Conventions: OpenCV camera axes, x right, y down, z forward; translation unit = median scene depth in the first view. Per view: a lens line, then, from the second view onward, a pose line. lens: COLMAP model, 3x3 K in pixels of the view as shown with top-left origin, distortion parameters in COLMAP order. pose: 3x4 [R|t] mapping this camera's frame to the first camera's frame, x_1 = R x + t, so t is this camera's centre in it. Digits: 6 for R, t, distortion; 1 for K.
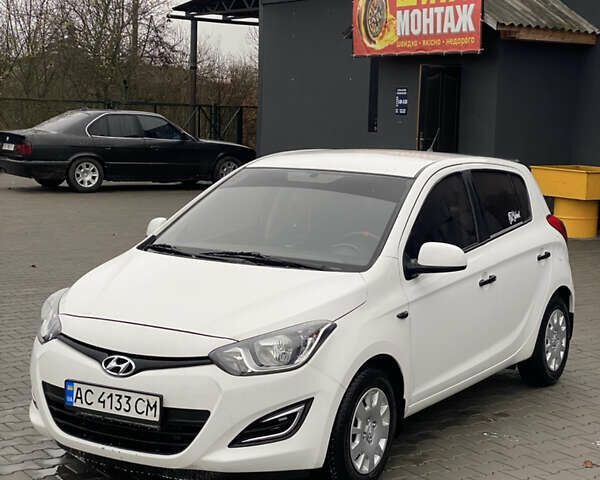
lens RADIAL K [[1194.6, 0, 308.7], [0, 1194.6, 248.5], [0, 0, 1]] dist [0.142267, 0.000000]
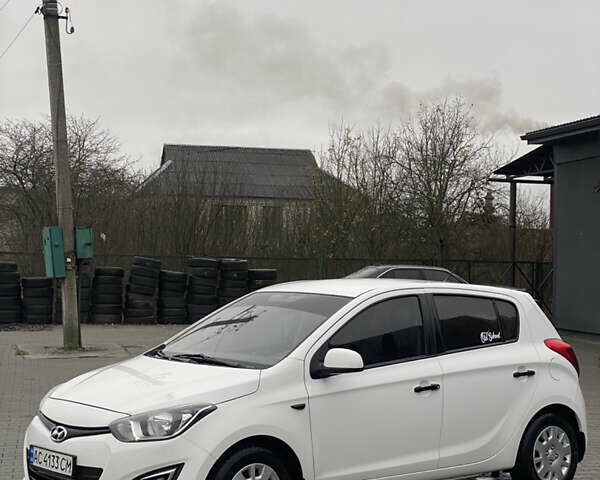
lens RADIAL K [[1194.6, 0, 306.8], [0, 1194.6, 238.2], [0, 0, 1]] dist [0.142267, 0.000000]
pose [[0.934719, -0.020535, -0.354795, 0.541673], [-0.031416, 0.989647, -0.140046, 0.059028], [0.353997, 0.142050, 0.924396, -0.149008]]
